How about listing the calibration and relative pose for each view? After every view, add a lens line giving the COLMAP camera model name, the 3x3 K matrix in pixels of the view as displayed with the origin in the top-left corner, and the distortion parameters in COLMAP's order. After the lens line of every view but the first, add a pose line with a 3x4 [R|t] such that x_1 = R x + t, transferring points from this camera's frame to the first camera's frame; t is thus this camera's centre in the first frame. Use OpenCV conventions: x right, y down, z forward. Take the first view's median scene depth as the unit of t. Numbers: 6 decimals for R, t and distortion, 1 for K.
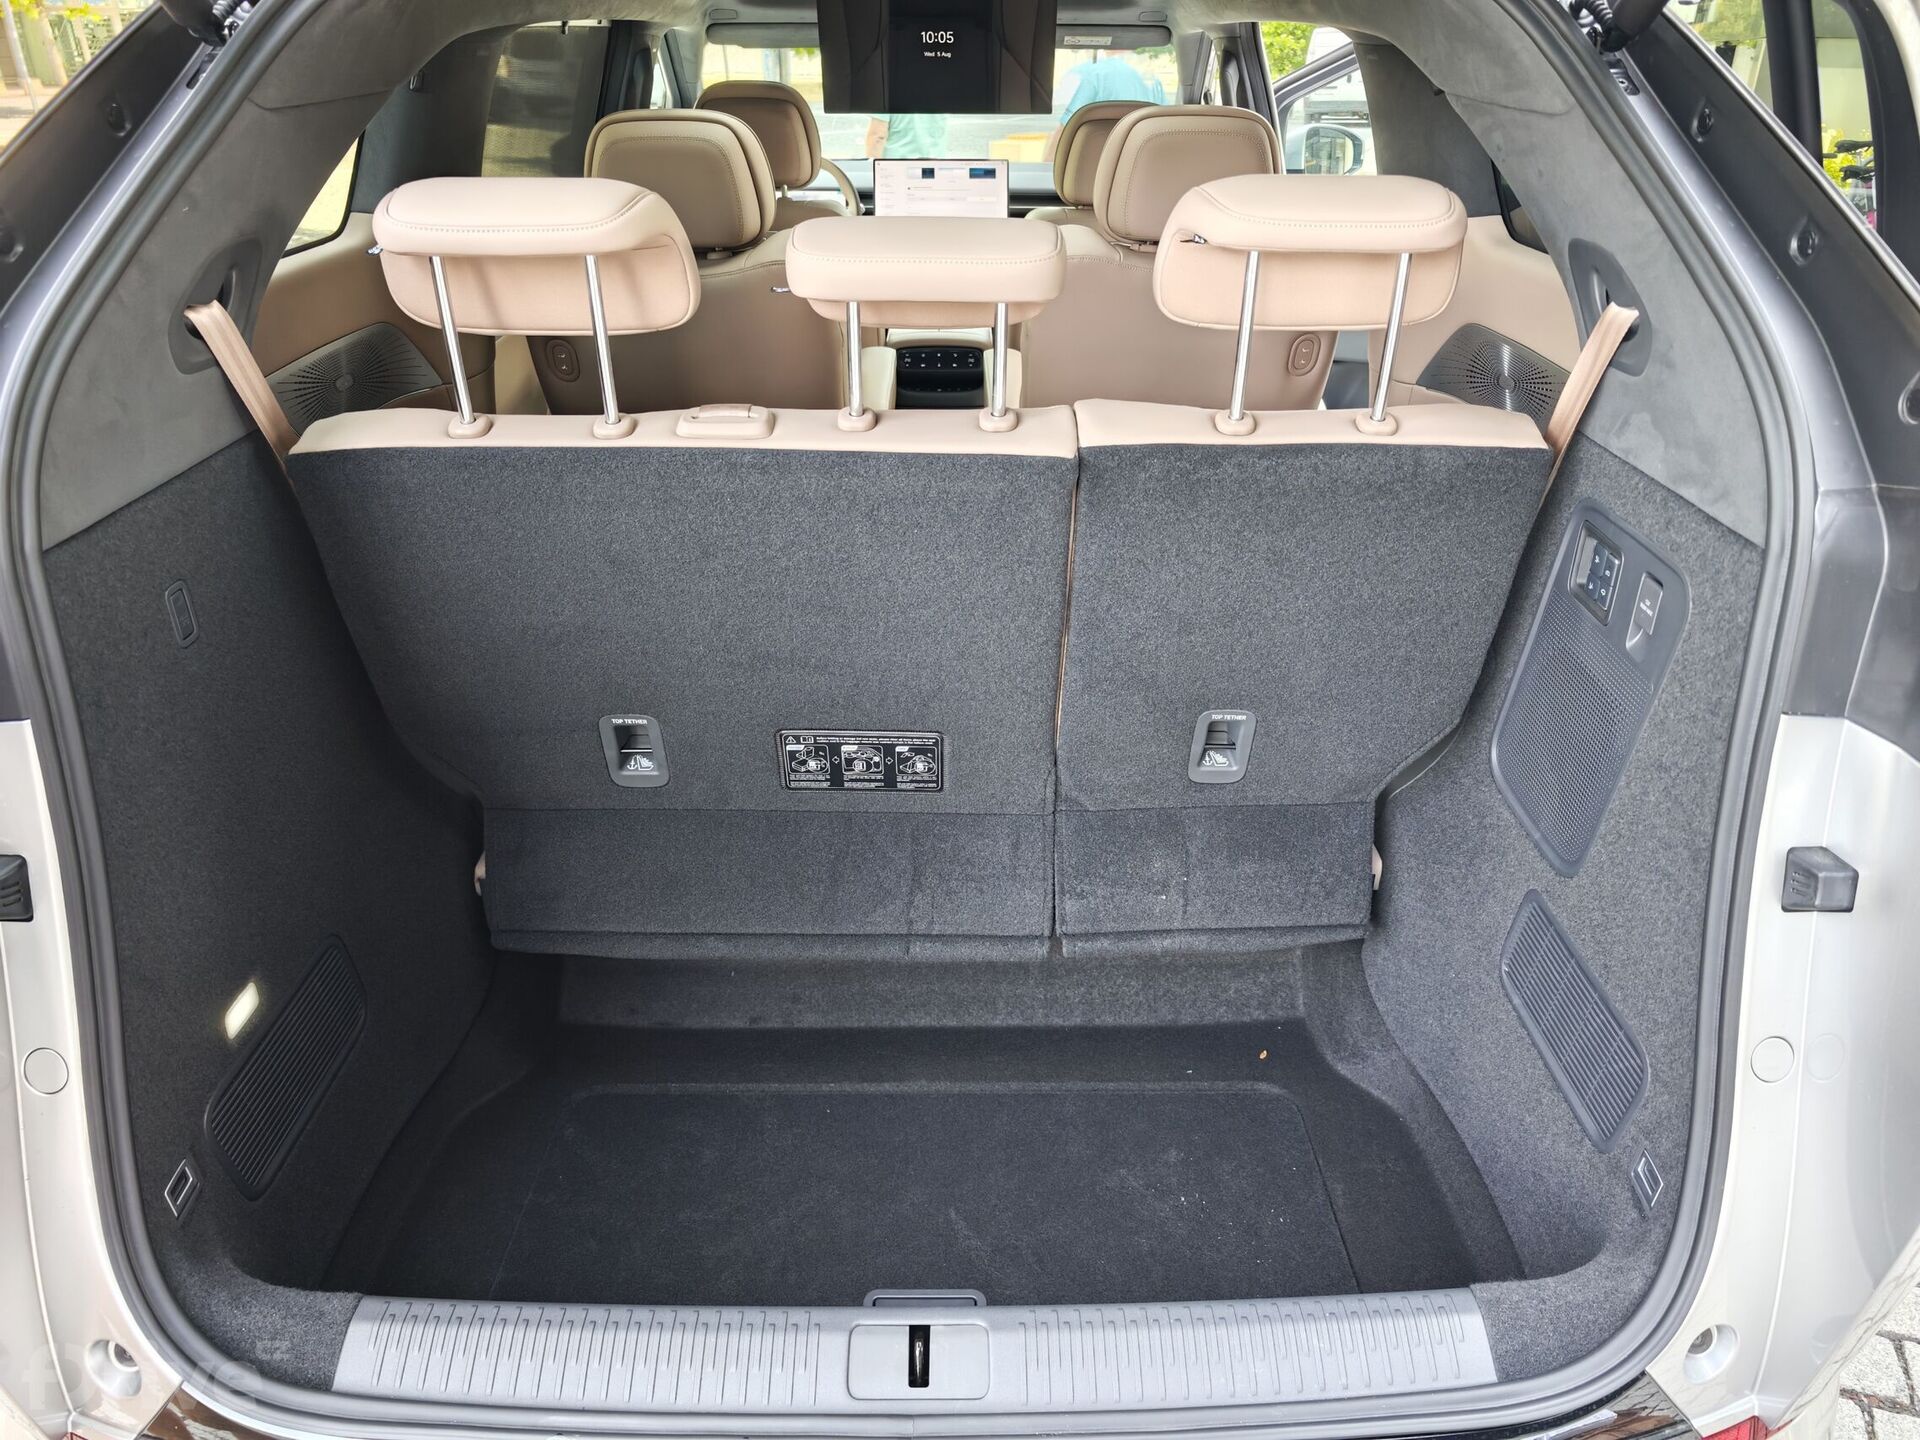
lens RADIAL K [[1300.7, 0, 990.1], [0, 1300.7, 746.2], [0, 0, 1]] dist [0.007275, -0.004248]
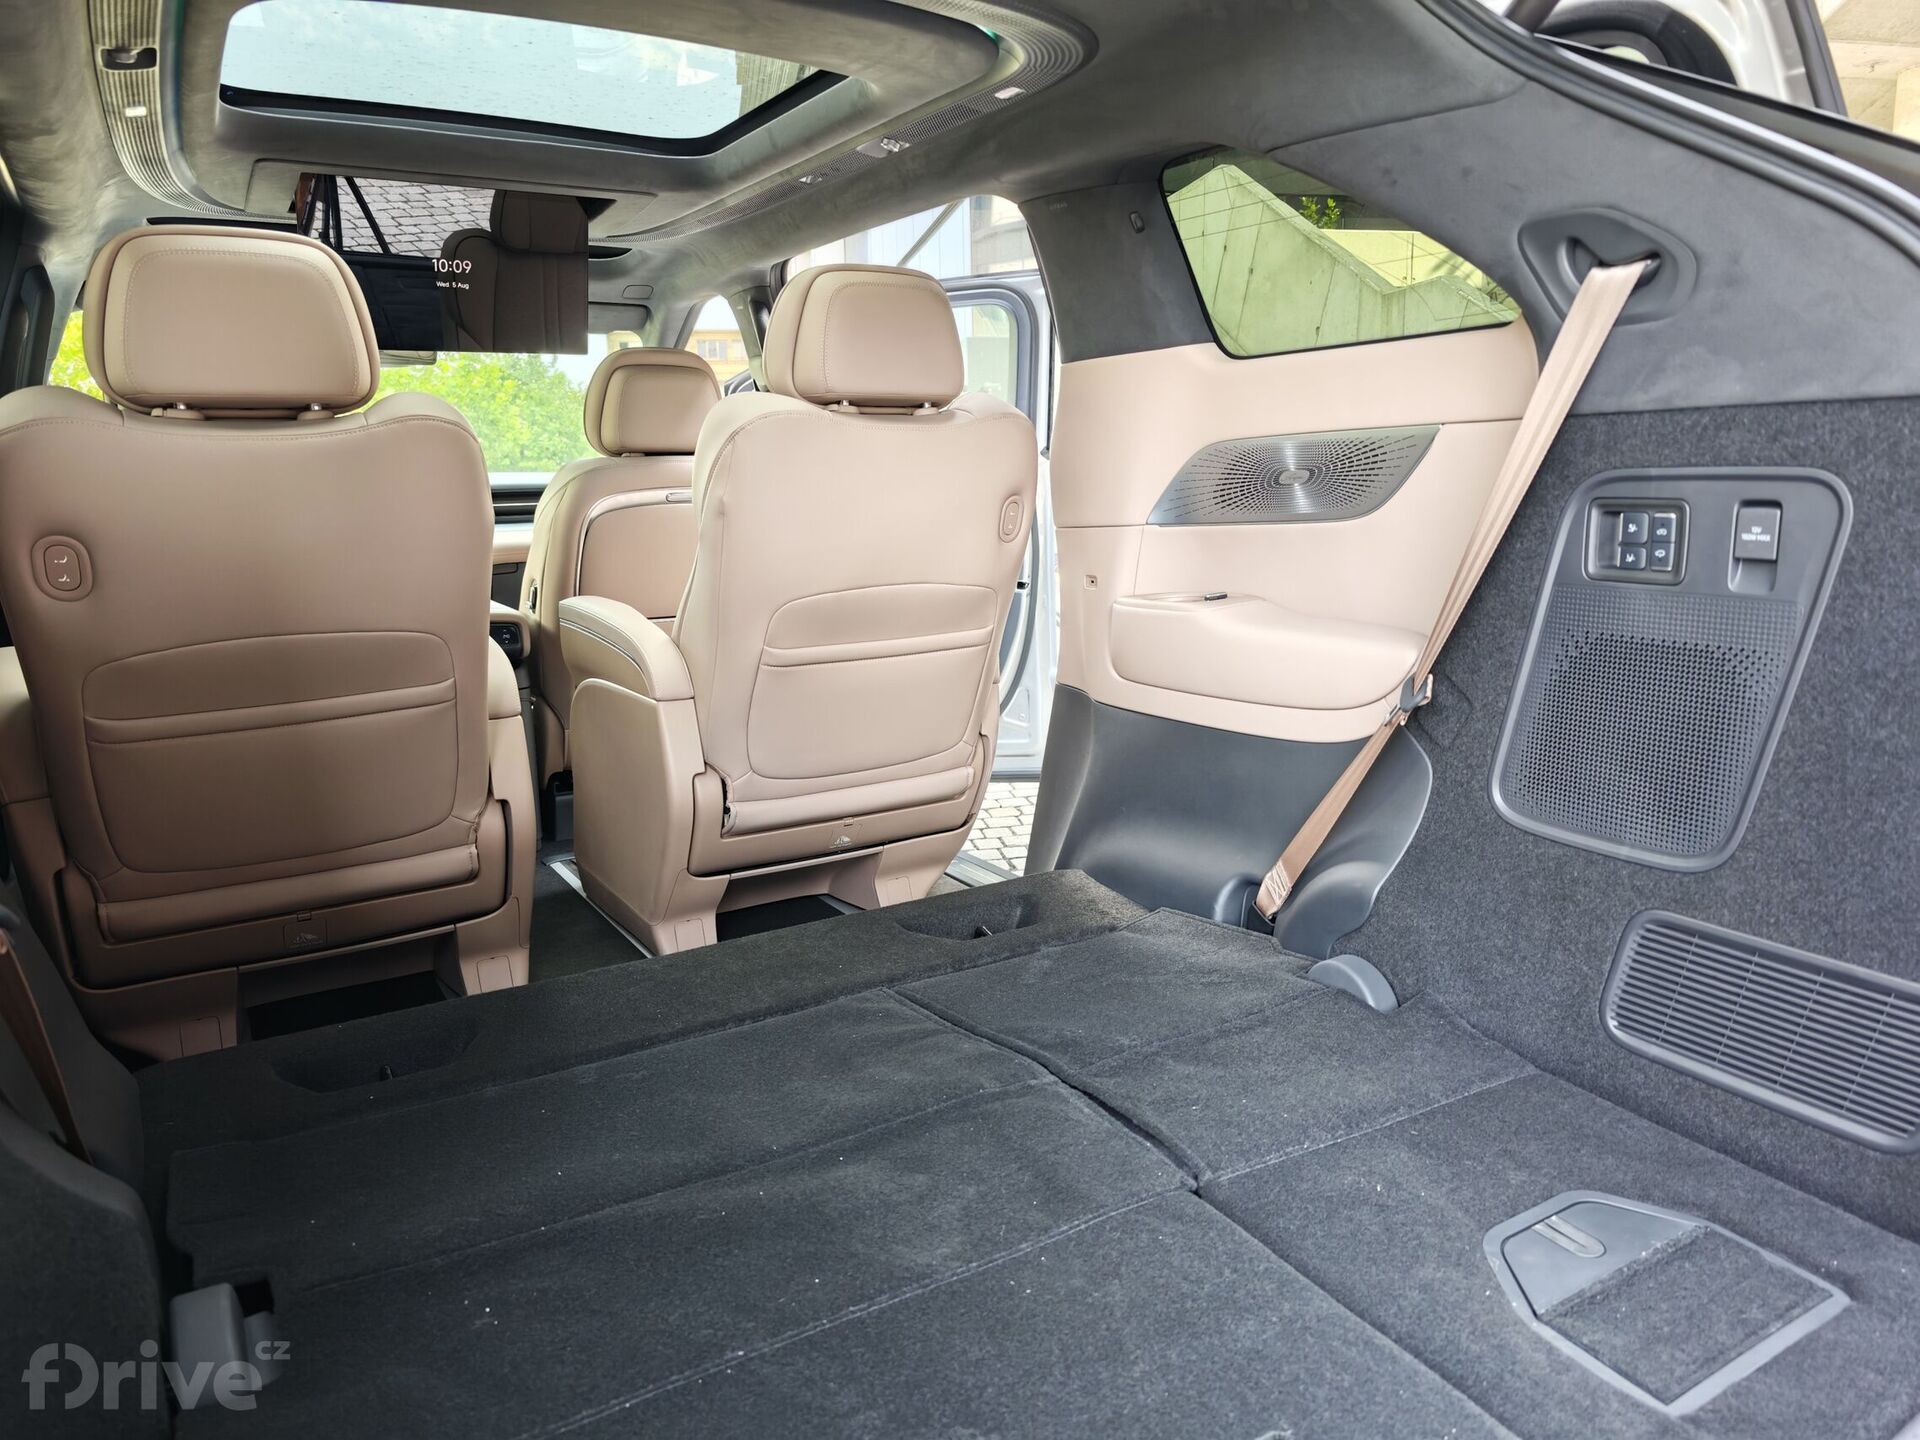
lens RADIAL K [[1300.7, 0, 983.1], [0, 1300.7, 746.1], [0, 0, 1]] dist [0.007275, -0.004248]
pose [[0.864673, -0.130393, 0.485118, -0.404957], [0.263448, 0.939968, -0.216920, 0.082587], [-0.427711, 0.315368, 0.847117, 0.431156]]
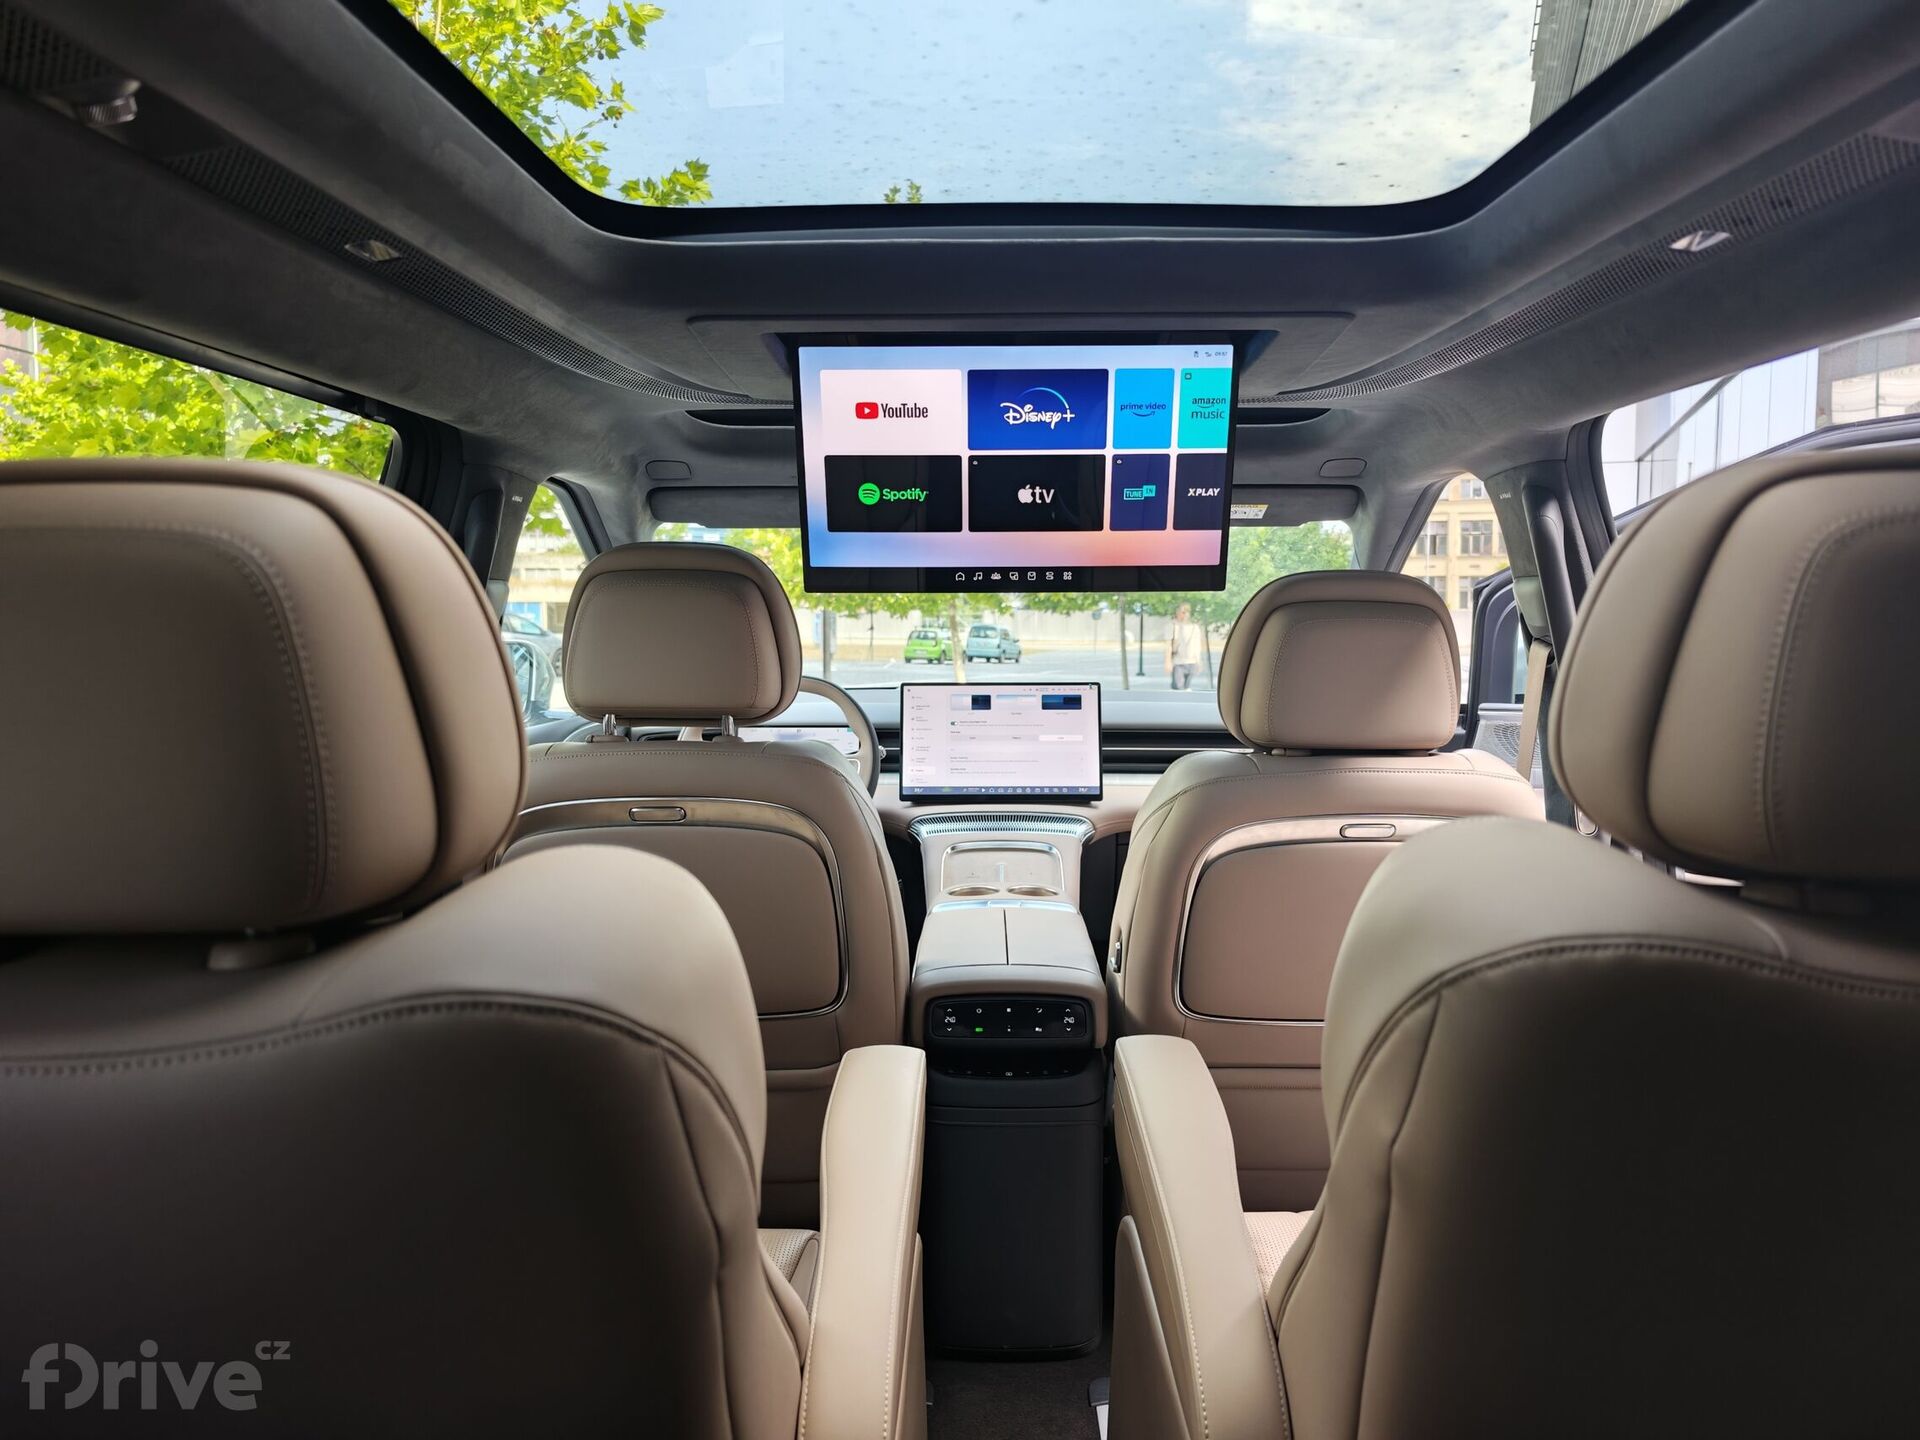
lens RADIAL K [[1300.7, 0, 949.4], [0, 1300.7, 731.7], [0, 0, 1]] dist [0.007275, -0.004248]
pose [[0.998591, -0.005046, -0.052832, -0.081361], [-0.016257, 0.918534, -0.395007, -0.459455], [0.050521, 0.395309, 0.917158, 1.113763]]
